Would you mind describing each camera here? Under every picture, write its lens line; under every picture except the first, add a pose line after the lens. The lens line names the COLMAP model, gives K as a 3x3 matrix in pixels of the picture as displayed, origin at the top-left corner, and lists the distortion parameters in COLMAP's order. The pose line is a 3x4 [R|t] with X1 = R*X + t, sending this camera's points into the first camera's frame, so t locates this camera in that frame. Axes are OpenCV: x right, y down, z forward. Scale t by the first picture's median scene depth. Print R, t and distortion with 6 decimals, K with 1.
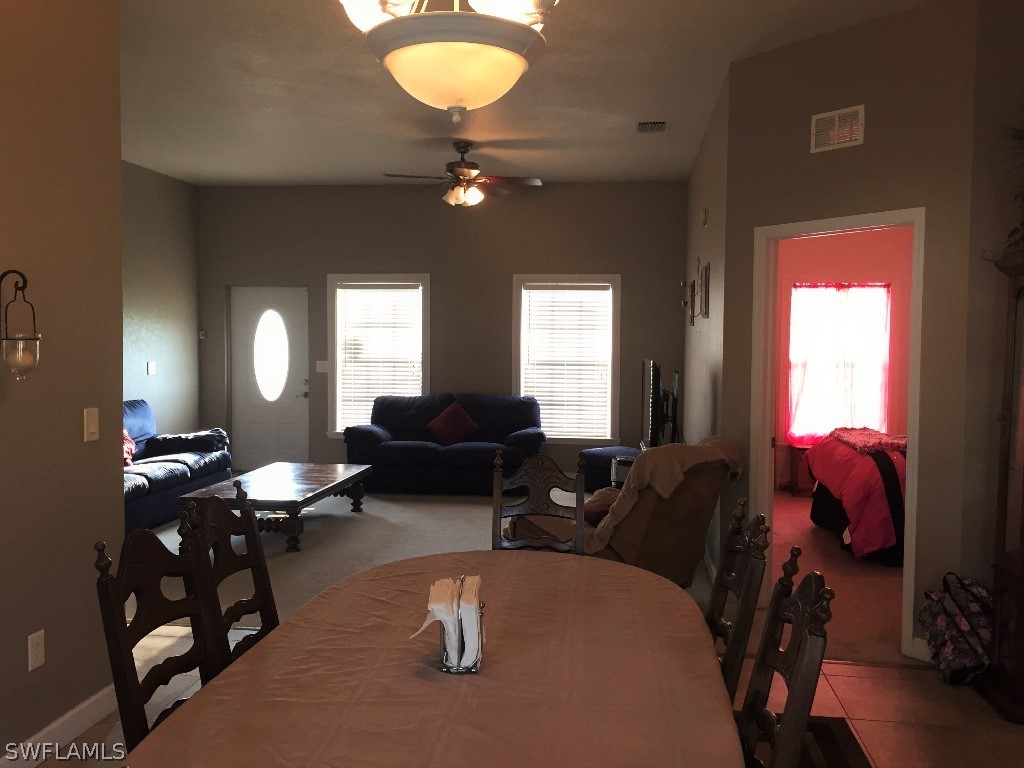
lens RADIAL K [[886.0, 0, 512.0], [0, 886.0, 384.1], [0, 0, 1]] dist [0.055112, -0.022300]
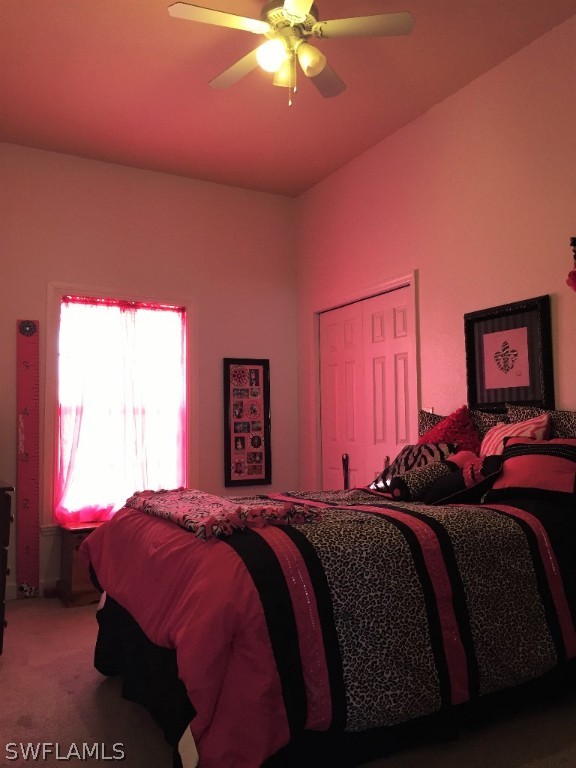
lens RADIAL K [[664.5, 0, 287.1], [0, 664.5, 383.9], [0, 0, 1]] dist [0.055112, -0.022300]
pose [[0.812939, 0.027533, 0.581698, 0.153454], [0.047999, 0.992315, -0.114048, 0.027178], [-0.580367, 0.120635, 0.805370, 0.477623]]
